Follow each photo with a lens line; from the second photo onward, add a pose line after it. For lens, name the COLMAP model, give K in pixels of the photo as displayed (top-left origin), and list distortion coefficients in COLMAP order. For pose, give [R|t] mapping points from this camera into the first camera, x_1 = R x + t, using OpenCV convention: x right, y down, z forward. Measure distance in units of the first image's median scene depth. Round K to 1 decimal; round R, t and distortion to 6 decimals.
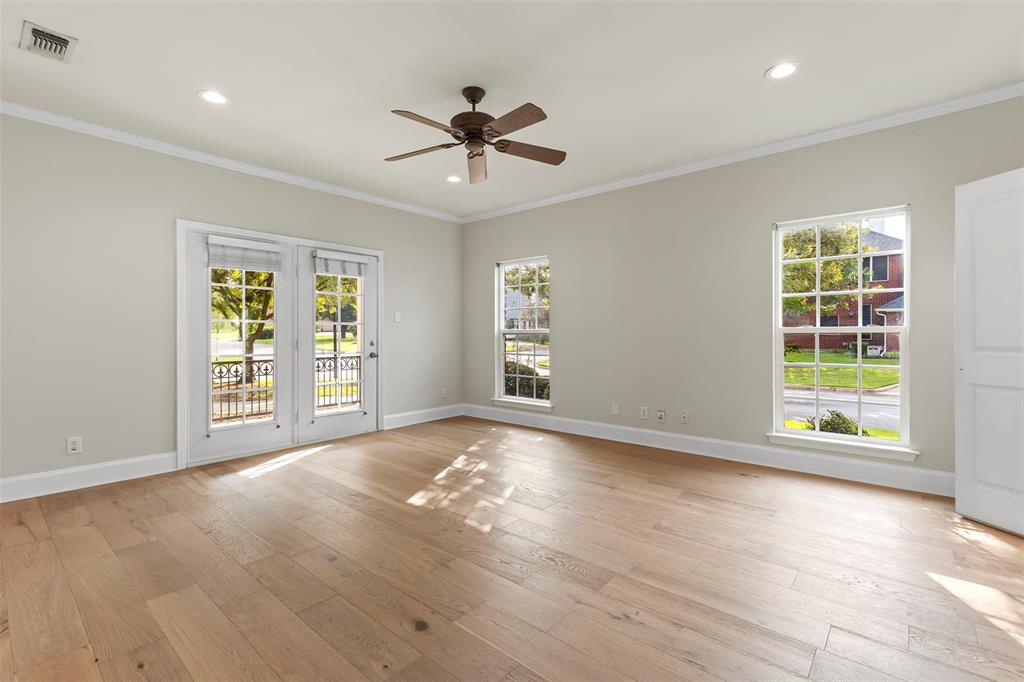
lens RADIAL K [[460.3, 0, 533.9], [0, 460.3, 336.6], [0, 0, 1]] dist [0.003004, -0.000060]
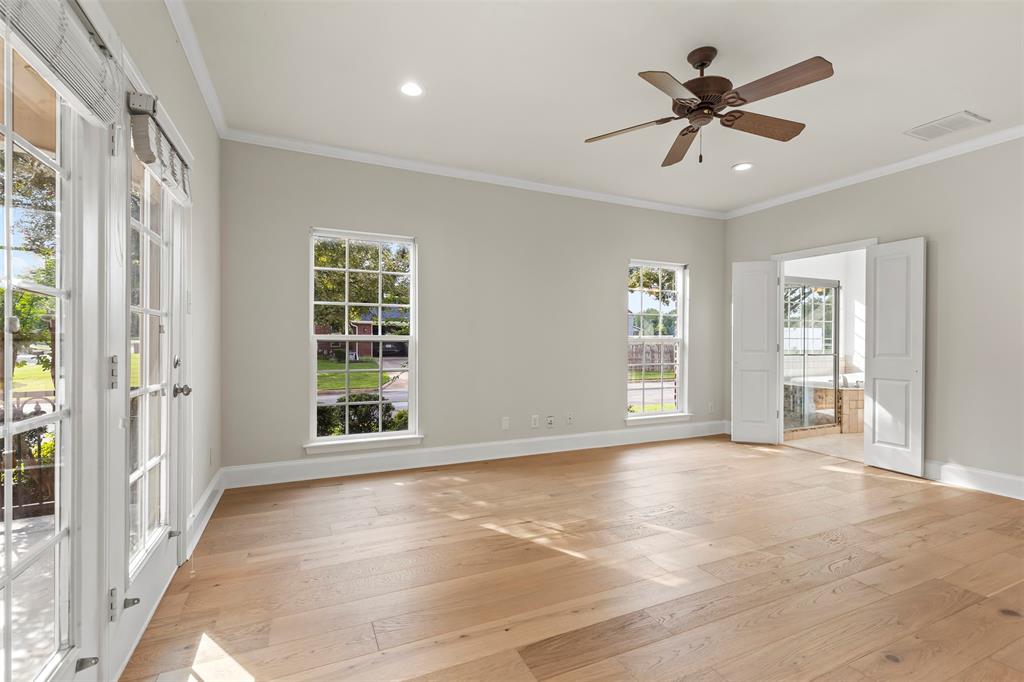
lens RADIAL K [[460.3, 0, 514.1], [0, 460.3, 340.7], [0, 0, 1]] dist [0.003004, -0.000060]
pose [[0.436052, 0.003824, 0.899913, -0.572447], [0.001535, 0.999986, -0.004994, -0.002769], [-0.899920, 0.003559, 0.436040, 0.519582]]
